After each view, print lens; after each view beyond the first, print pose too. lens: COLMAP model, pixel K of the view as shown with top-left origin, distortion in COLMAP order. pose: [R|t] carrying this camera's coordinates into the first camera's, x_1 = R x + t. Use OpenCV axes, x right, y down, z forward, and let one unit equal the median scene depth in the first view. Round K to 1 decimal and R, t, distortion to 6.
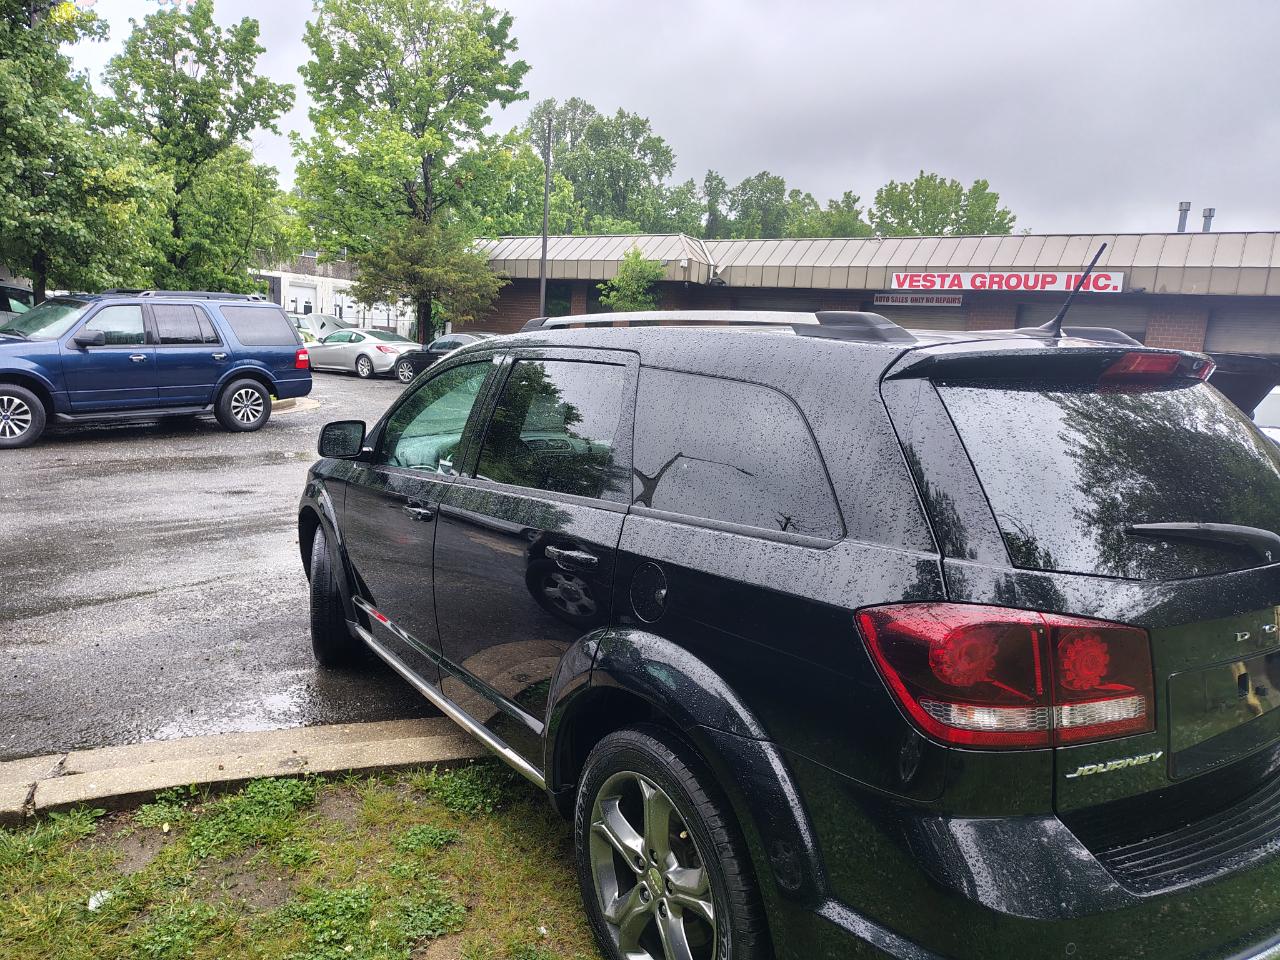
lens RADIAL K [[961.4, 0, 610.7], [0, 961.4, 483.3], [0, 0, 1]] dist [0.083957, -0.116862]
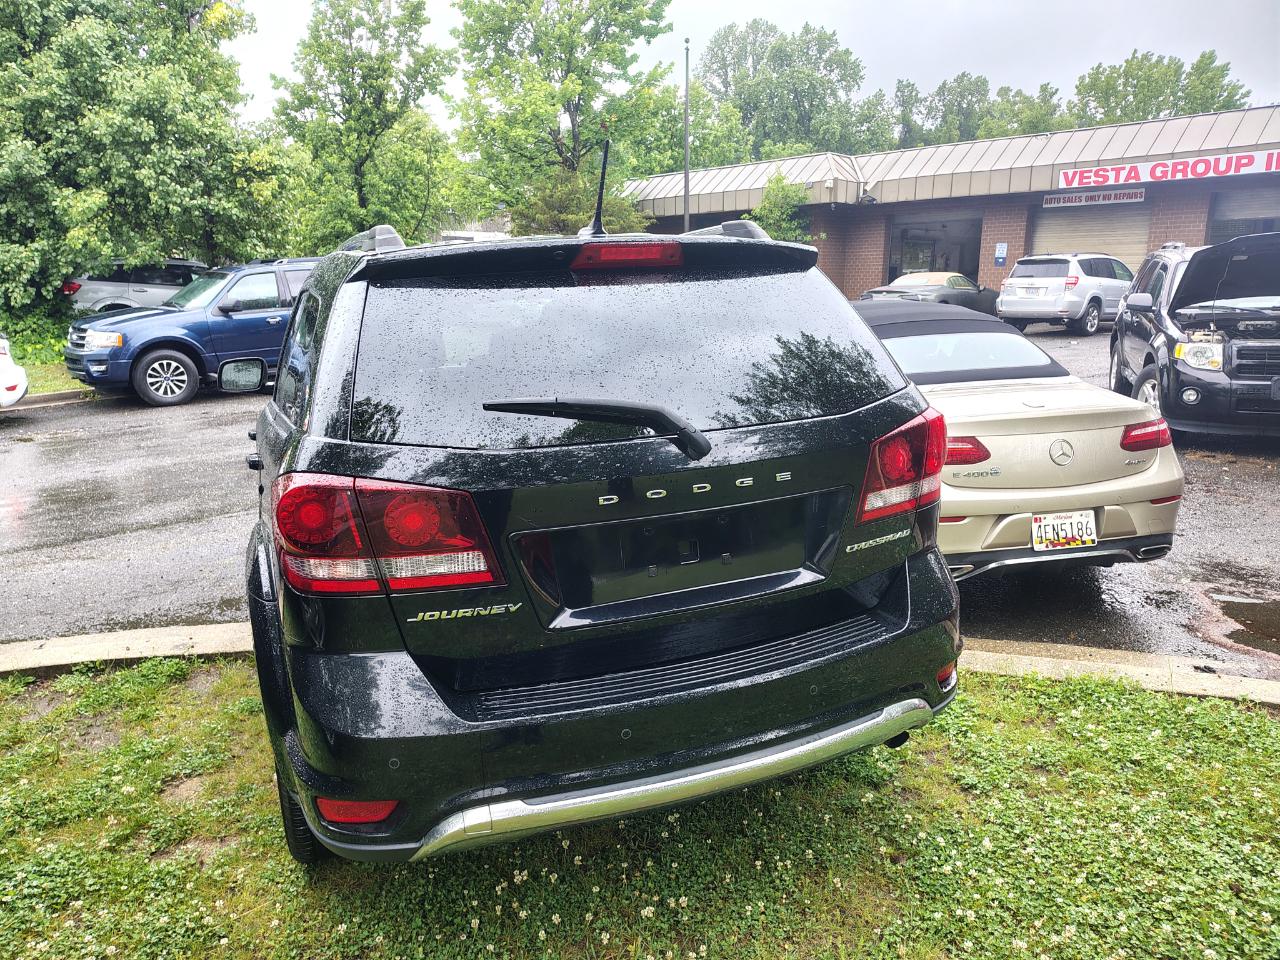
lens RADIAL K [[961.7, 0, 646.6], [0, 961.7, 496.8], [0, 0, 1]] dist [0.052167, -0.057019]
pose [[0.971631, -0.024295, -0.235250, 0.127460], [0.041836, 0.996679, 0.069862, 0.010094], [0.232771, -0.077722, 0.969421, -0.005652]]
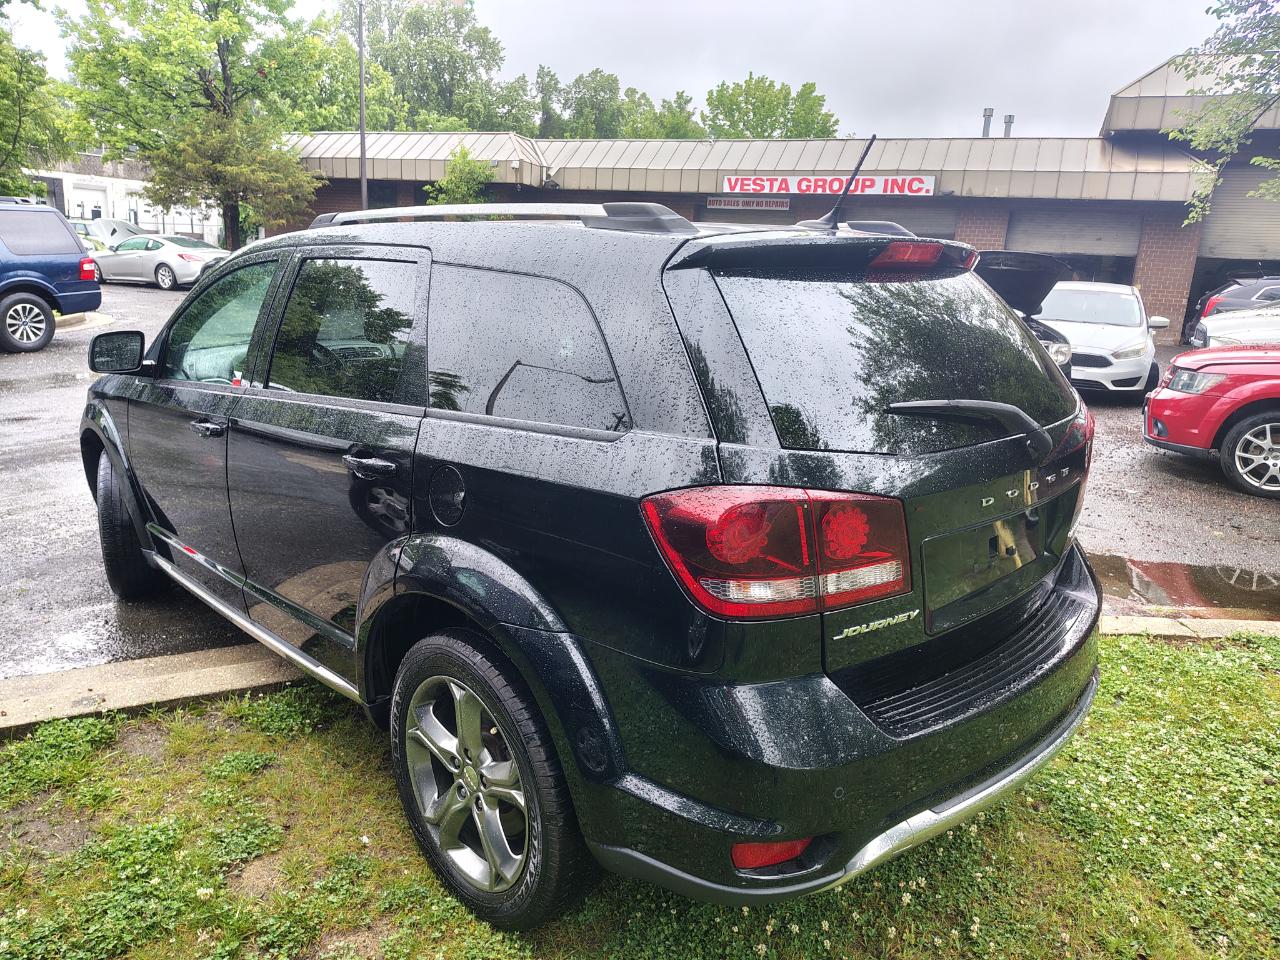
lens RADIAL K [[966.2, 0, 646.7], [0, 966.2, 483.8], [0, 0, 1]] dist [0.075750, -0.128476]
pose [[0.981442, -0.054375, 0.183888, 0.009533], [0.037380, 0.994808, 0.094657, 0.002515], [-0.188080, -0.086027, 0.978379, -0.000221]]
